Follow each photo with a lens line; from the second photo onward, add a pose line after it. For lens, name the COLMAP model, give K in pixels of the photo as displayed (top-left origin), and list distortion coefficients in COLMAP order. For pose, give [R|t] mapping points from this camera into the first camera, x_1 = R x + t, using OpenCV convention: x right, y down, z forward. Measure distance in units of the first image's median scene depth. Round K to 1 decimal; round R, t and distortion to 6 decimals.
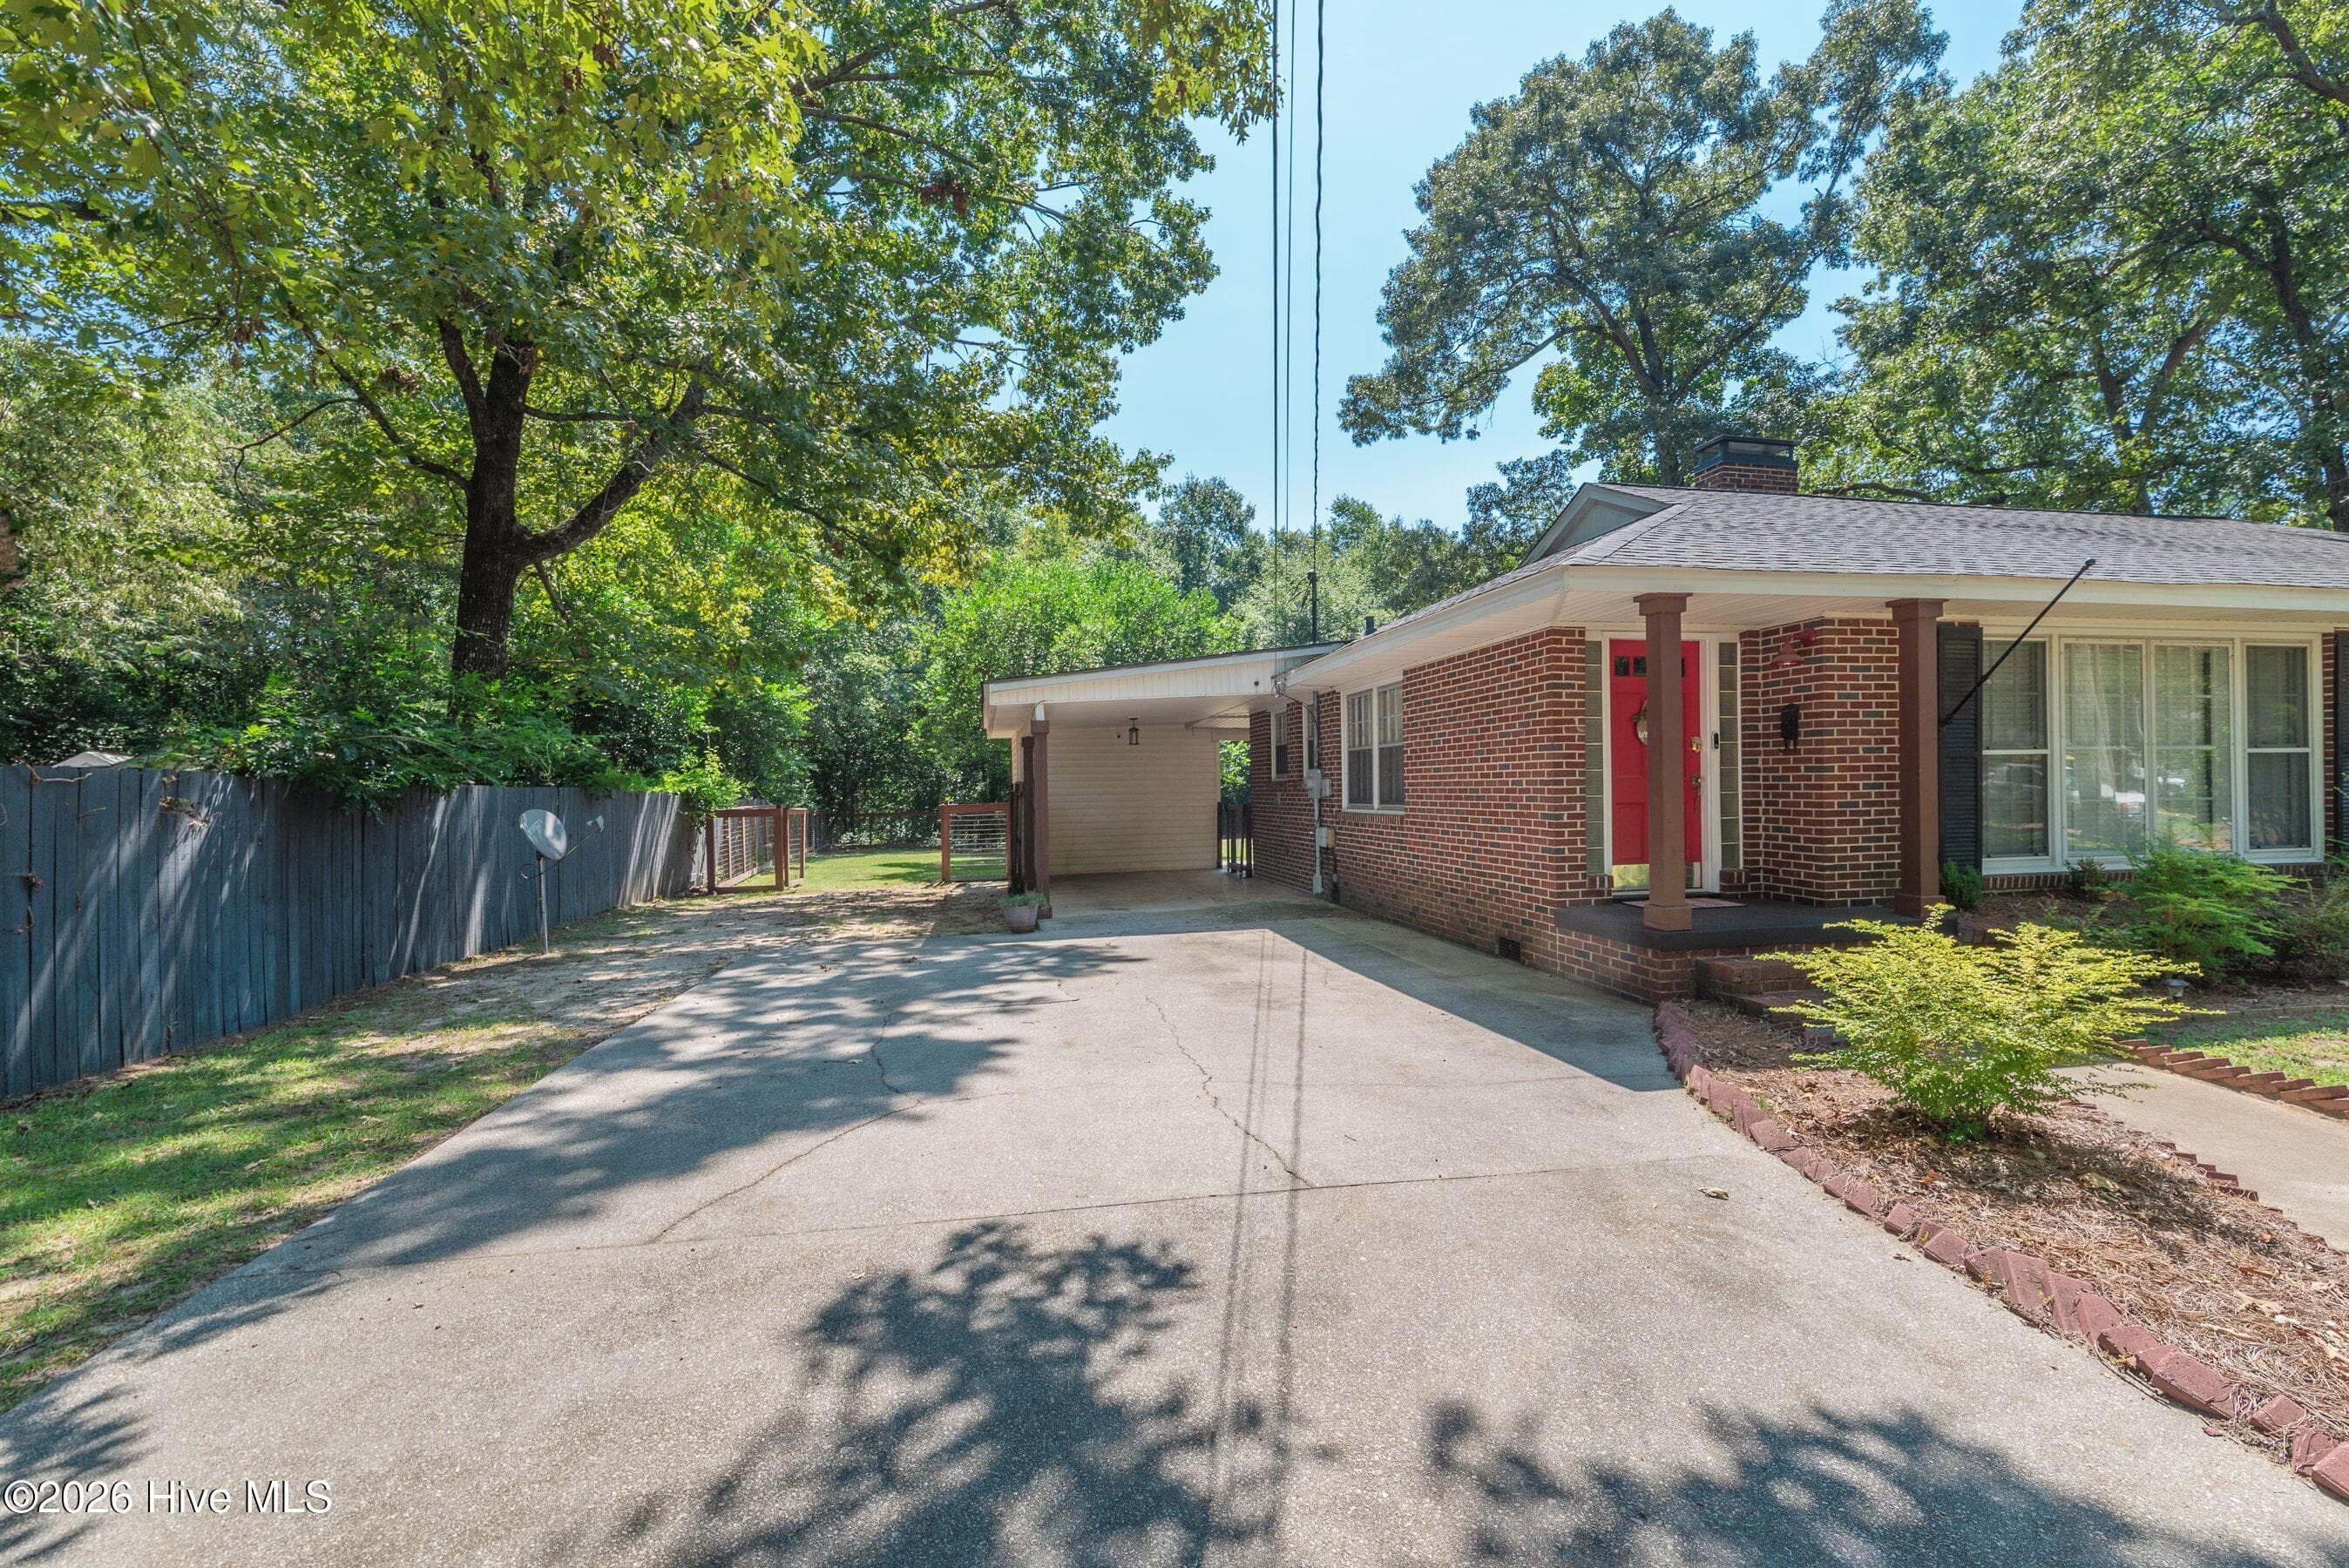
lens RADIAL K [[1025.9, 0, 1175.5], [0, 1025.9, 799.8], [0, 0, 1]] dist [-0.000584, -0.000135]
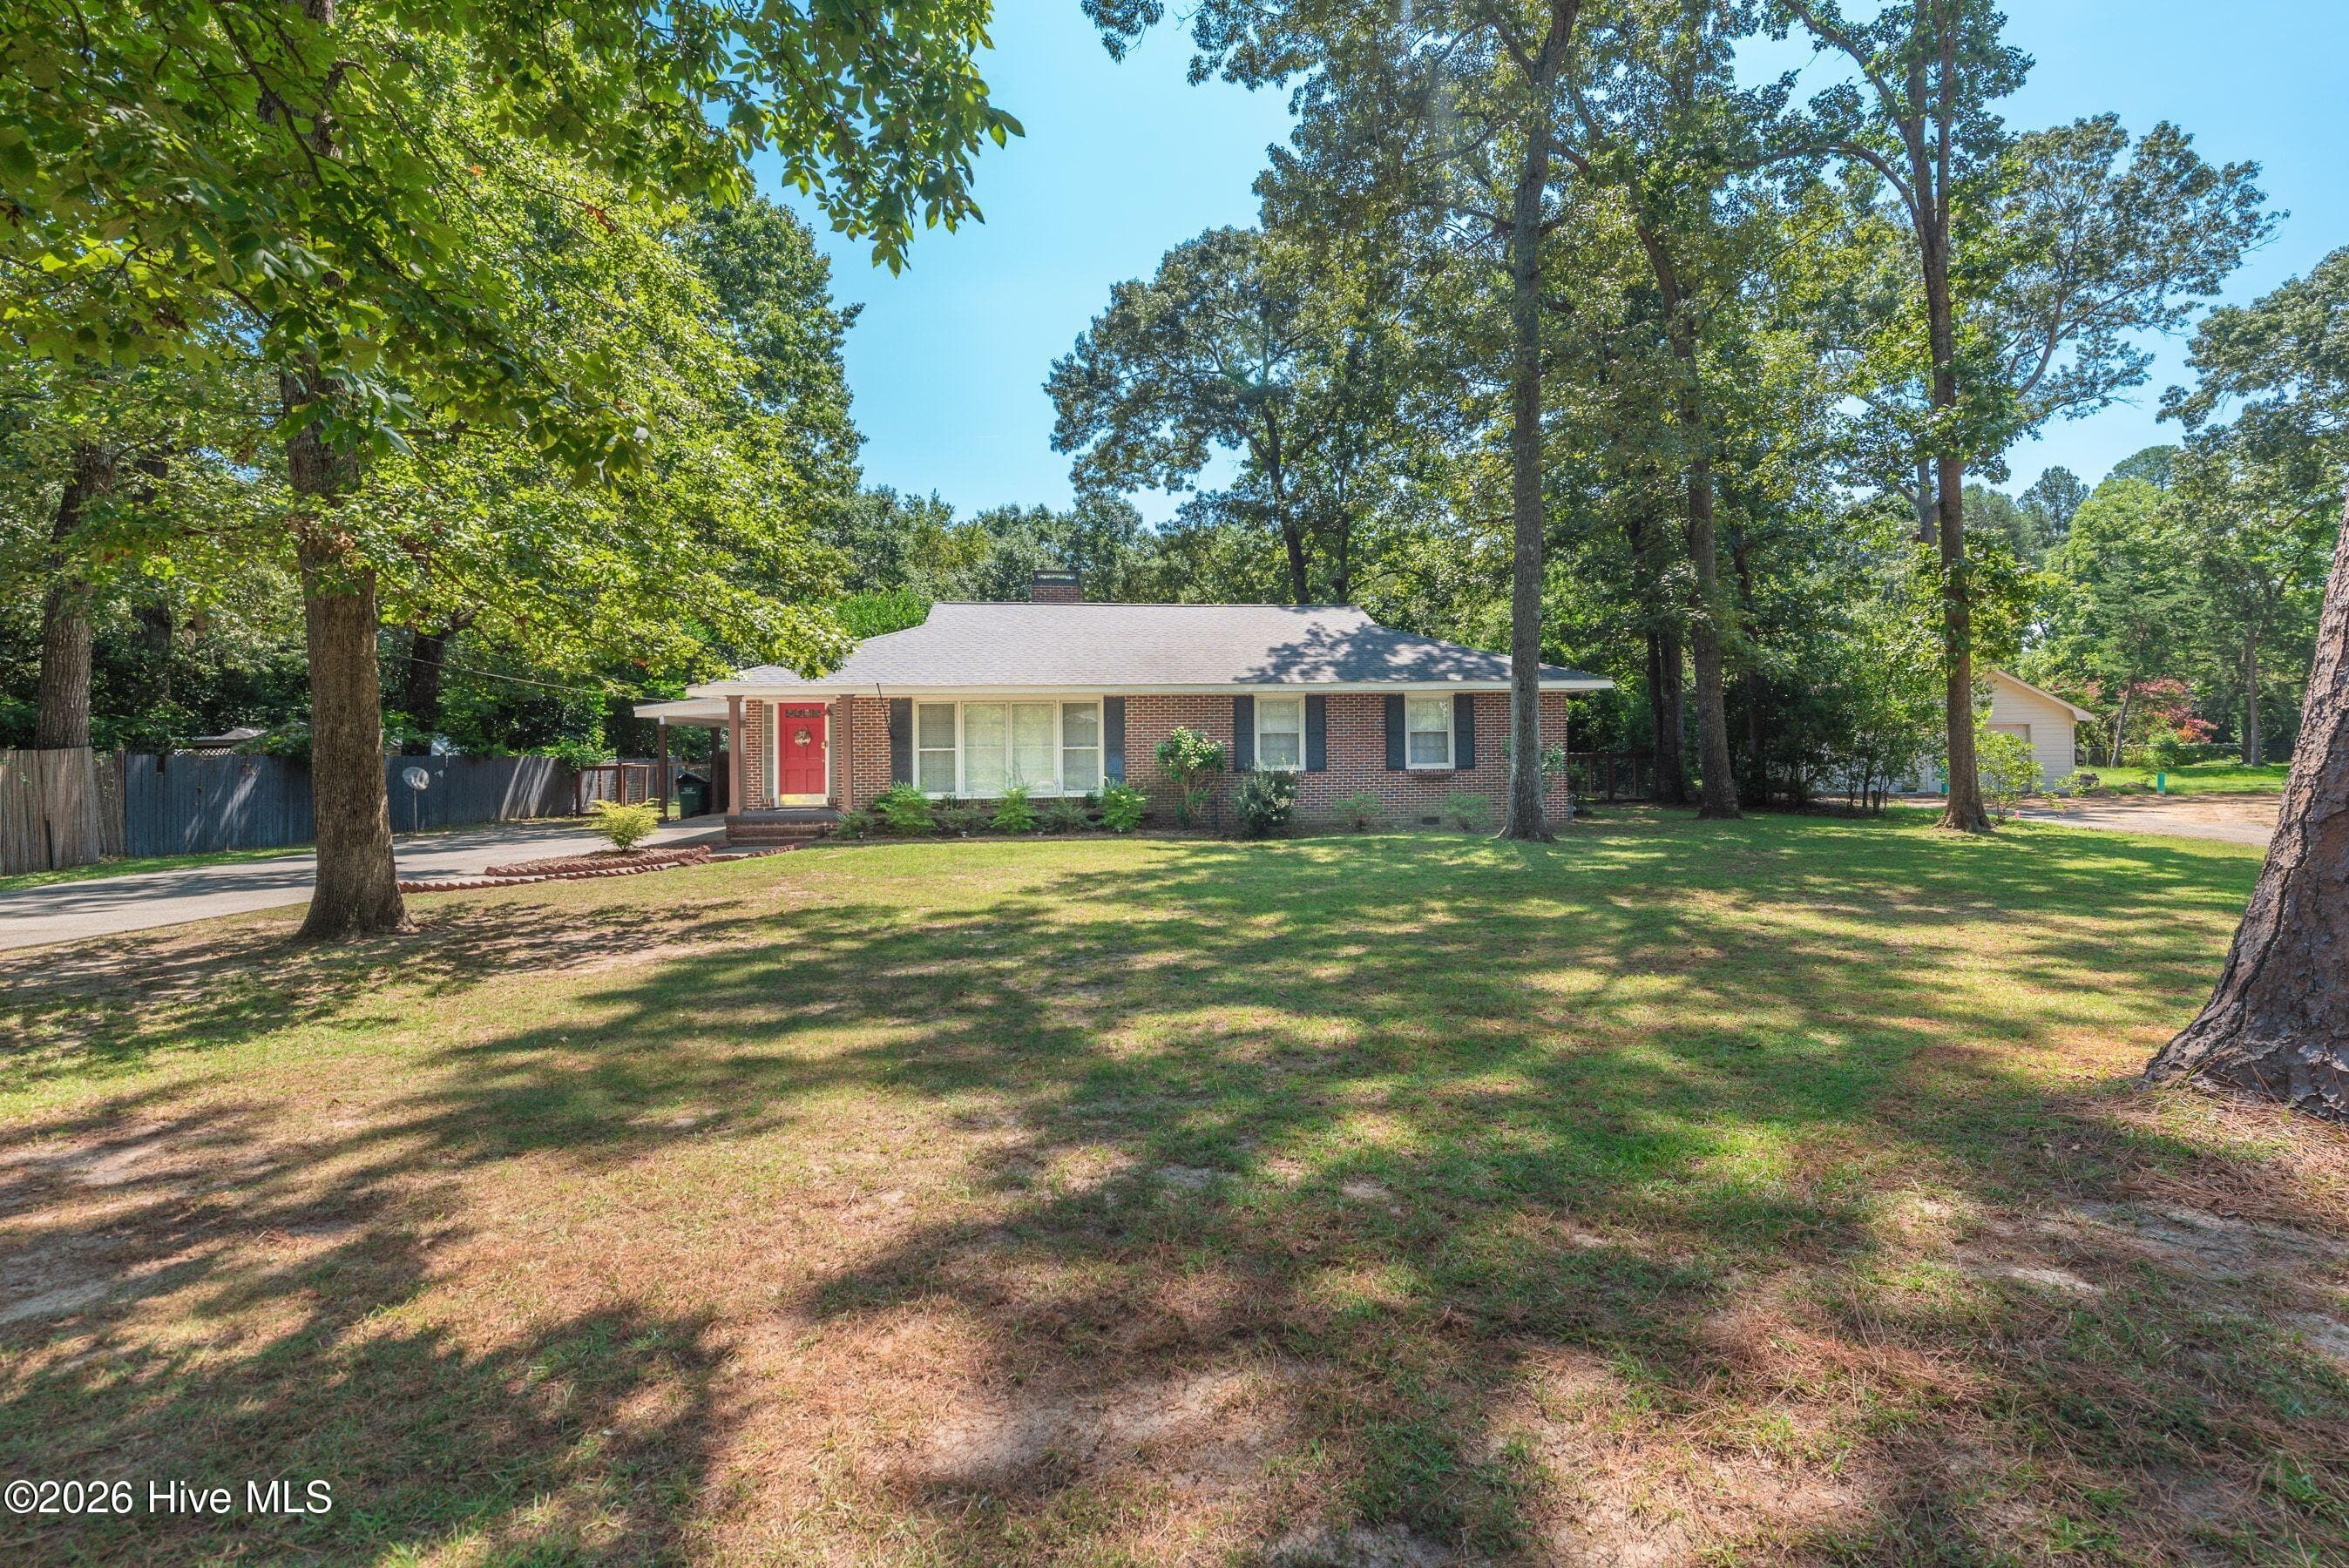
lens RADIAL K [[1024.7, 0, 1164.3], [0, 1024.7, 738.0], [0, 0, 1]] dist [-0.000071, 0.000039]
pose [[0.995573, 0.004264, -0.093890, 0.610915], [-0.005458, 0.999907, -0.012466, -0.018530], [0.093828, 0.012923, 0.995505, -0.535922]]
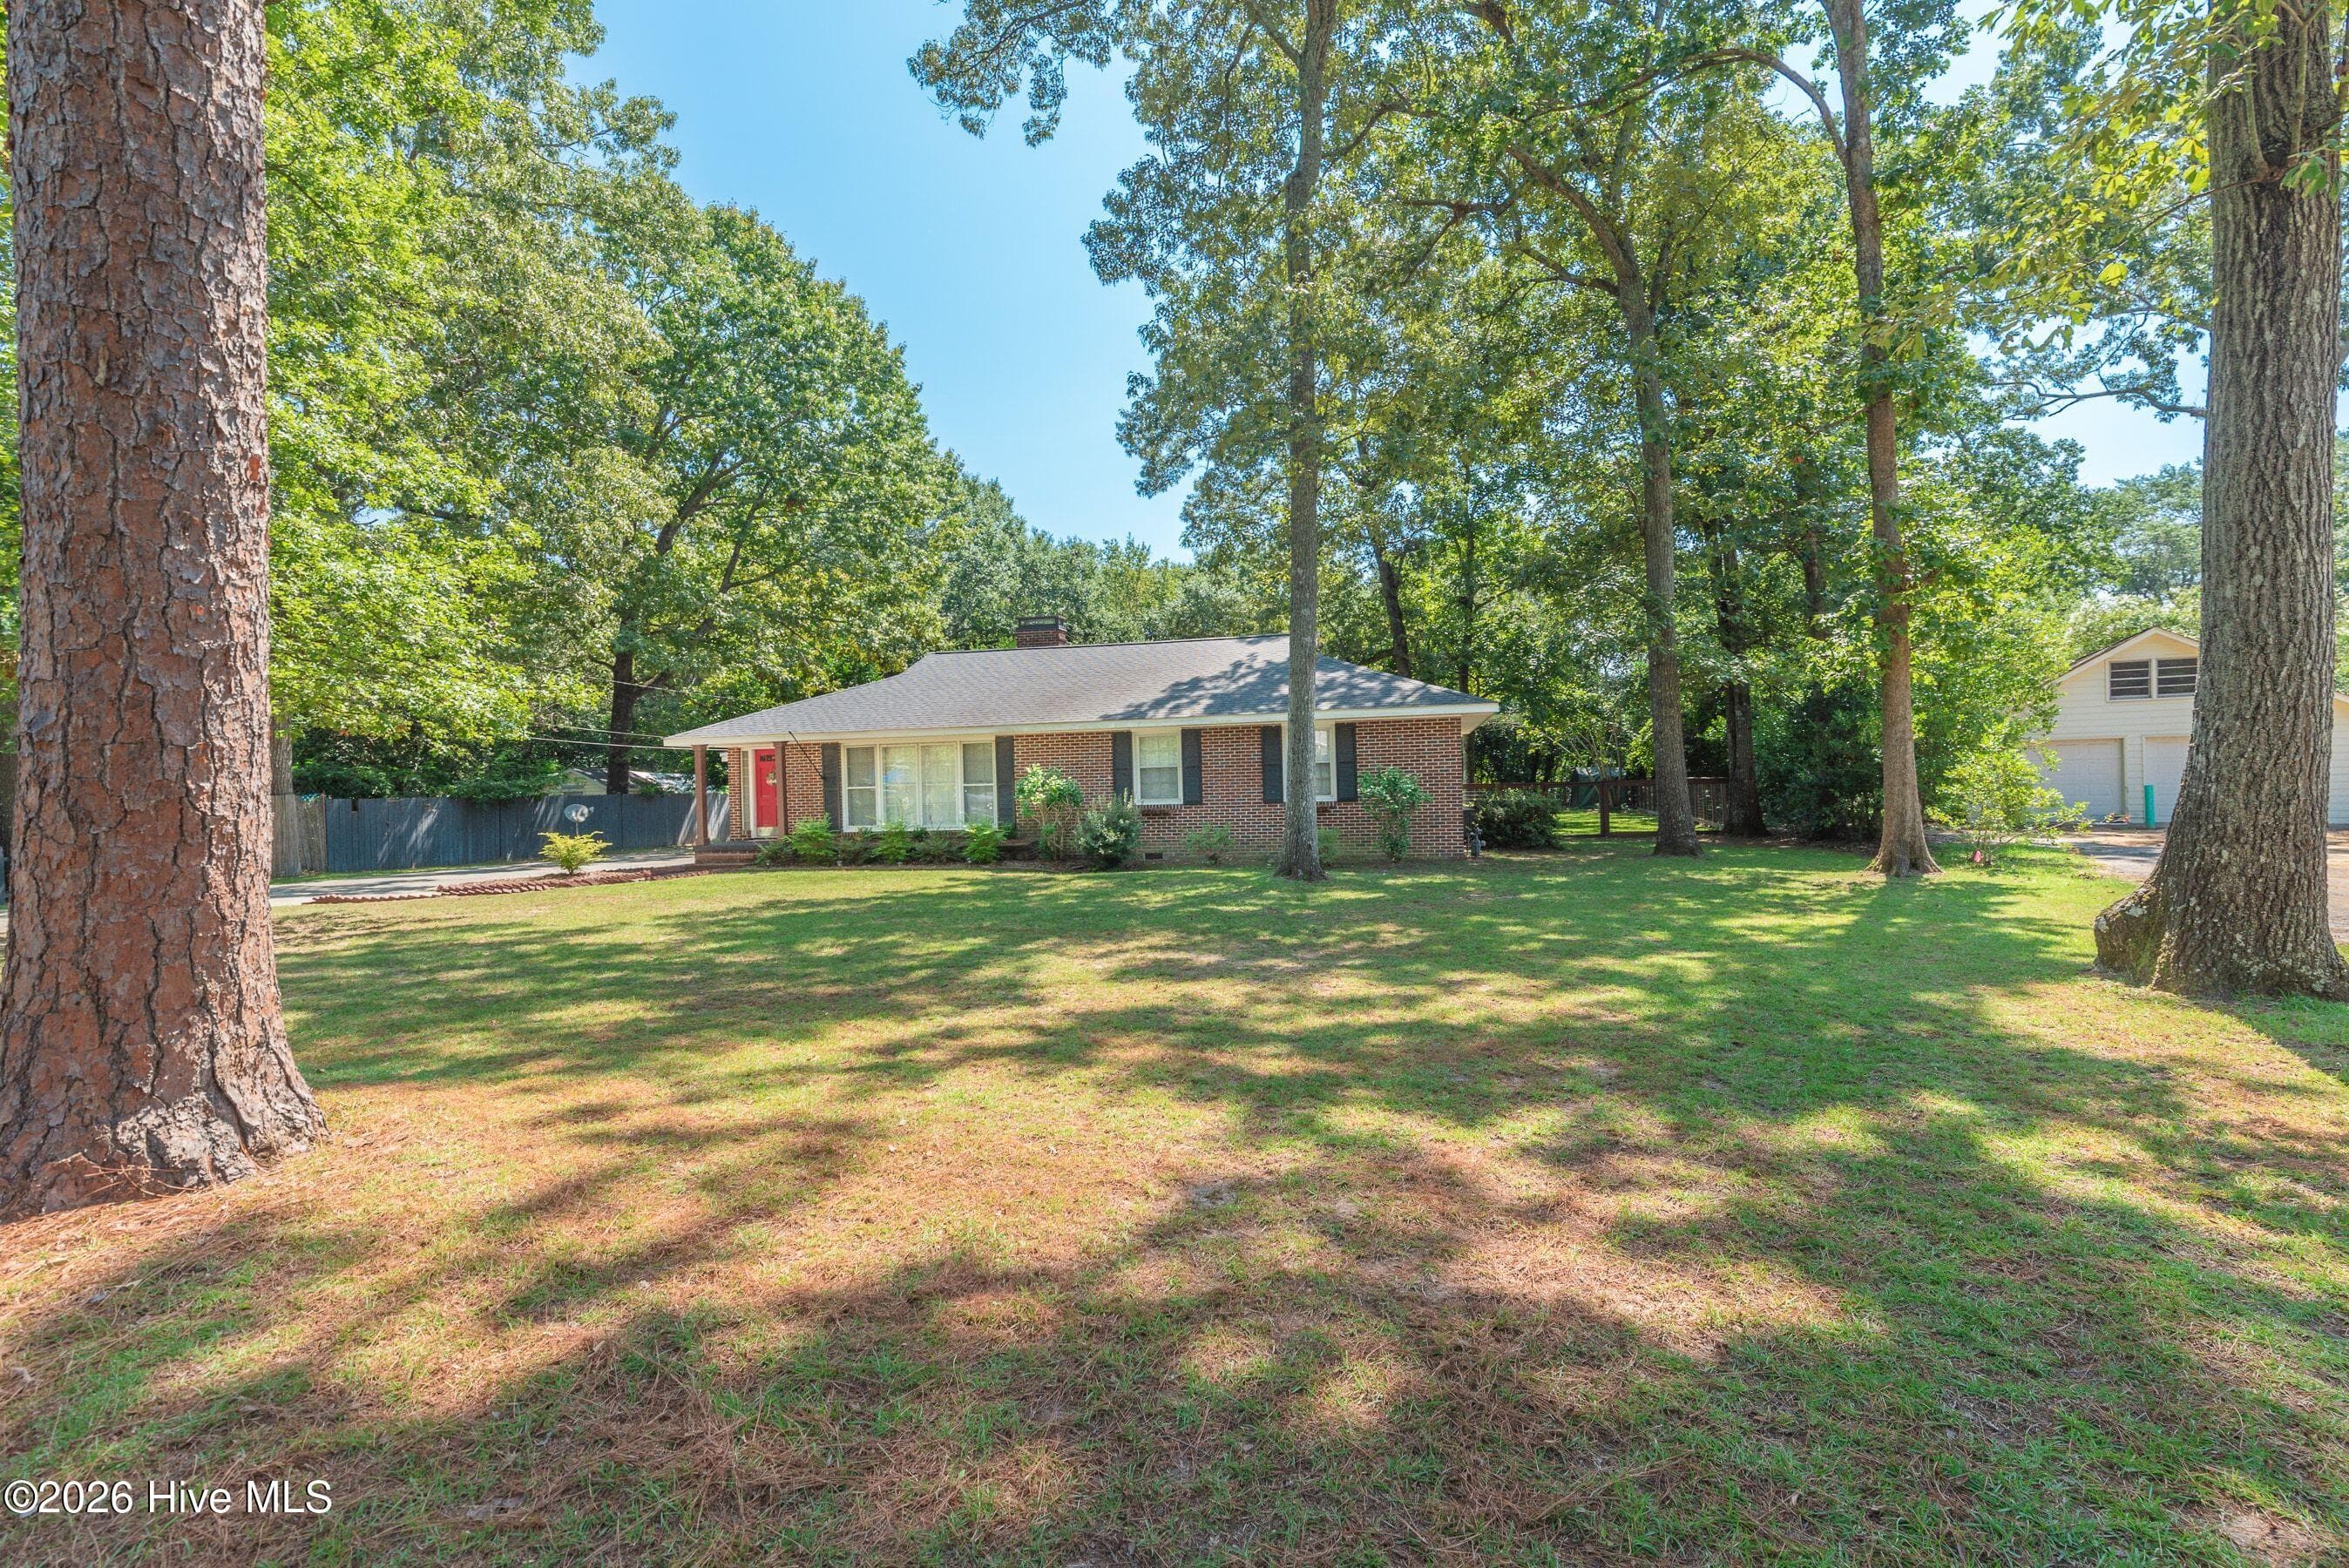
lens RADIAL K [[999.2, 0, 1174.5], [0, 999.2, 784.0], [0, 0, 1]] dist [-0.000397, -0.000057]
pose [[0.913132, -0.004569, -0.407638, 1.038877], [0.009946, 0.999889, 0.011073, -0.030511], [0.407542, -0.014165, 0.913077, -0.432901]]
